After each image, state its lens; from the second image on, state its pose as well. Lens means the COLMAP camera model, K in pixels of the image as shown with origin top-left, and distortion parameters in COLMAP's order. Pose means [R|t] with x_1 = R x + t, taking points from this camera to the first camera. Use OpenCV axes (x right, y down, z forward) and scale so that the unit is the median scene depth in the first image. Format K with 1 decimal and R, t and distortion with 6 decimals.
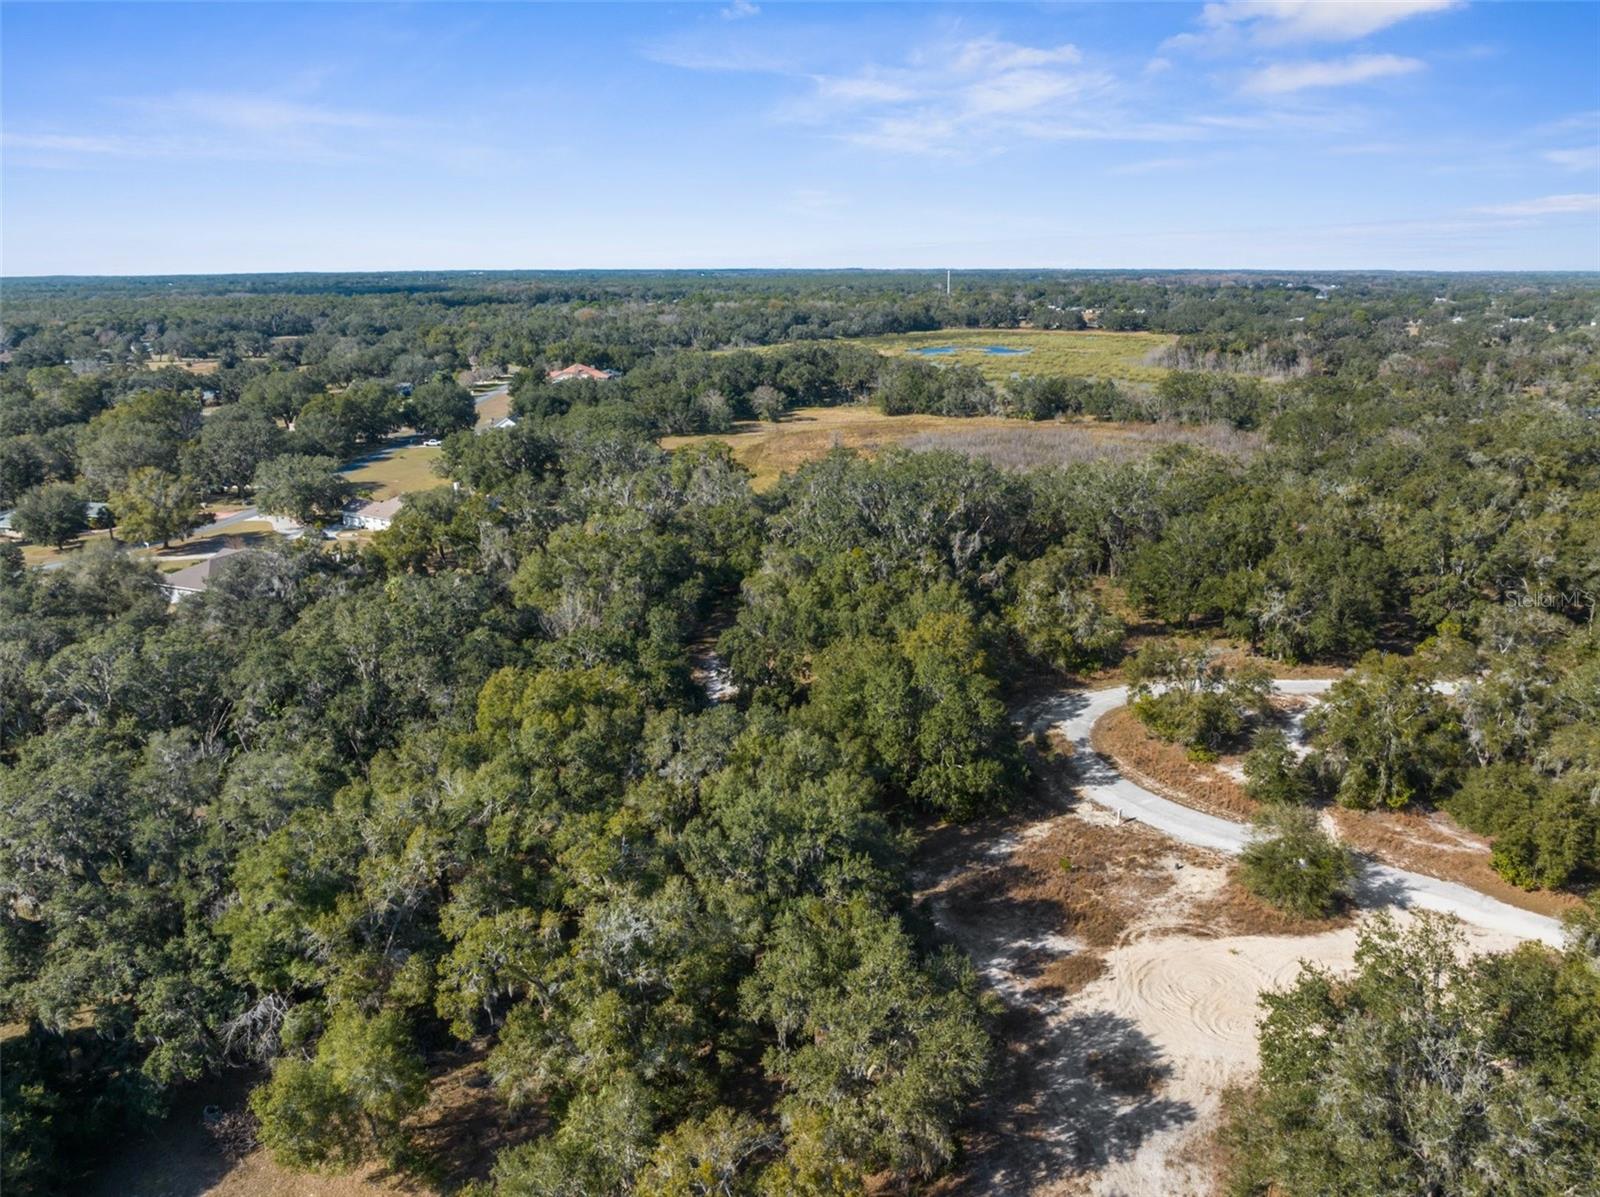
lens RADIAL K [[1123.3, 0, 800.0], [0, 1123.3, 598.5], [0, 0, 1]] dist [-0.044959, 0.007866]
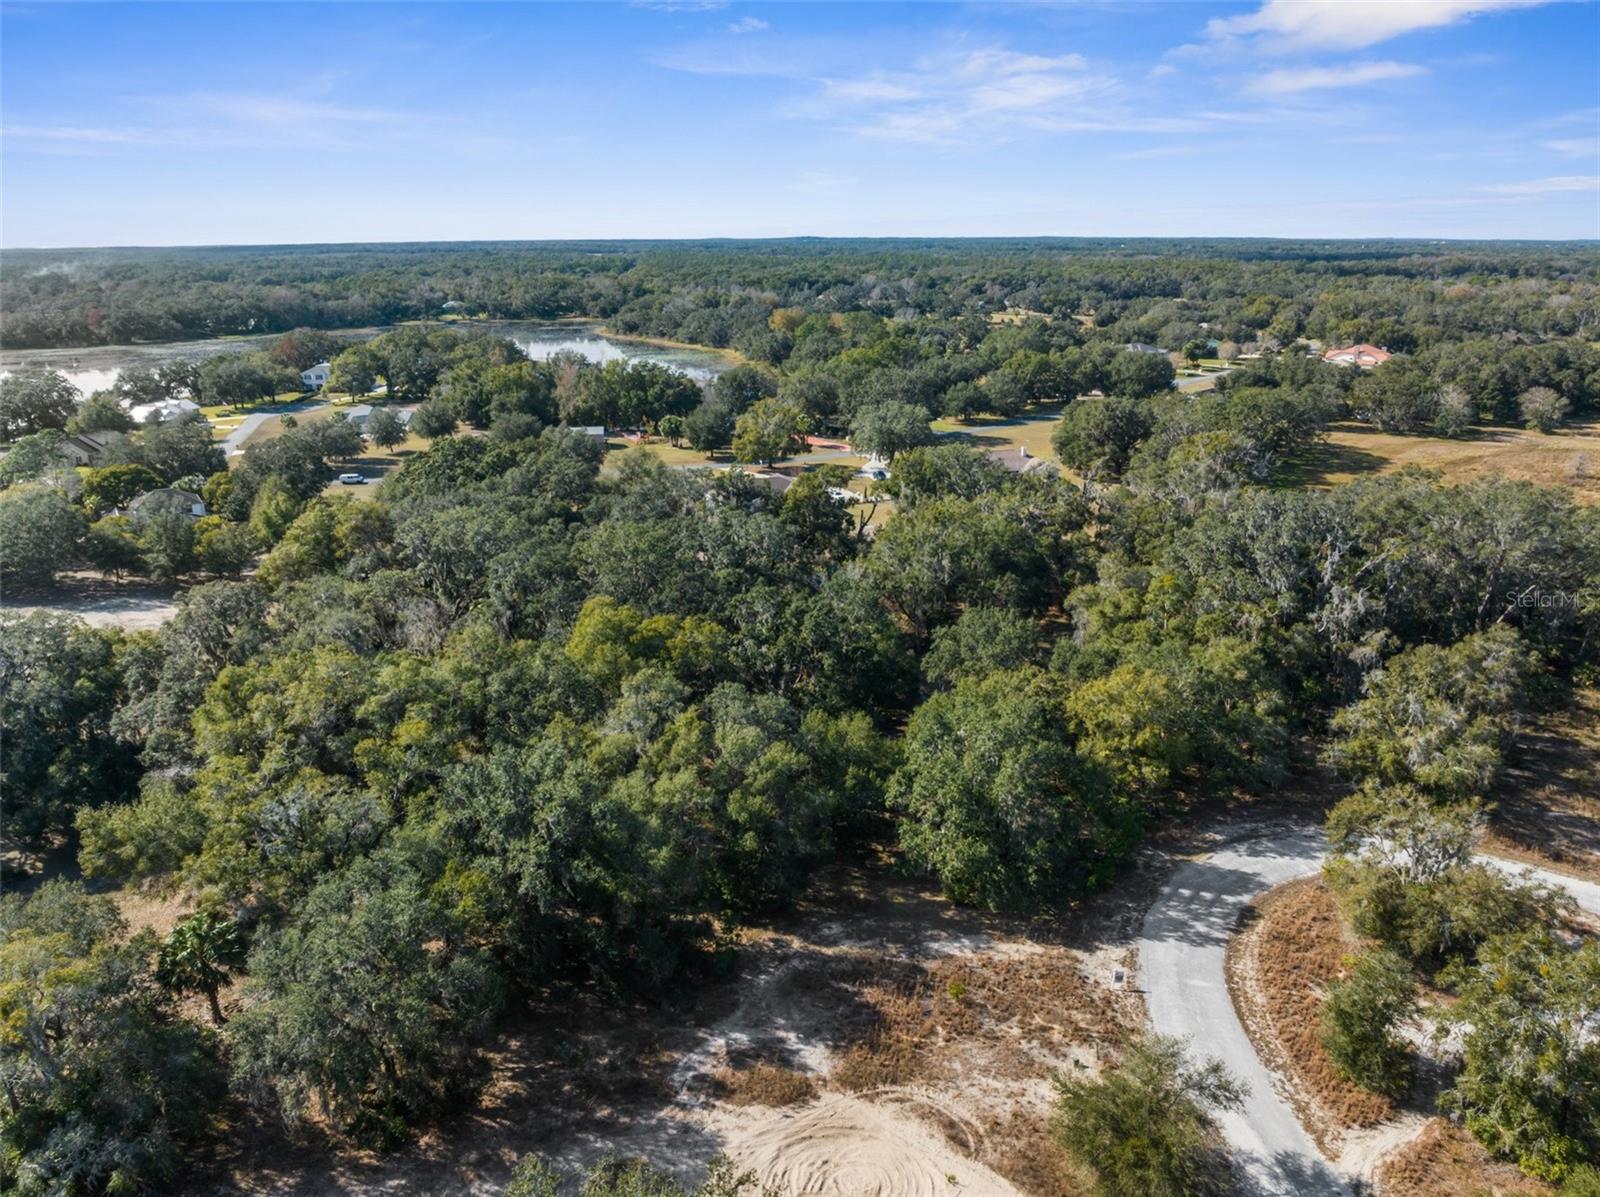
lens RADIAL K [[1123.3, 0, 800.0], [0, 1123.3, 598.5], [0, 0, 1]] dist [-0.044959, 0.007866]
pose [[0.707532, 0.215400, -0.673054, 0.705702], [-0.196281, 0.974840, 0.105646, -0.104596], [0.678876, 0.057360, 0.732009, 0.372608]]
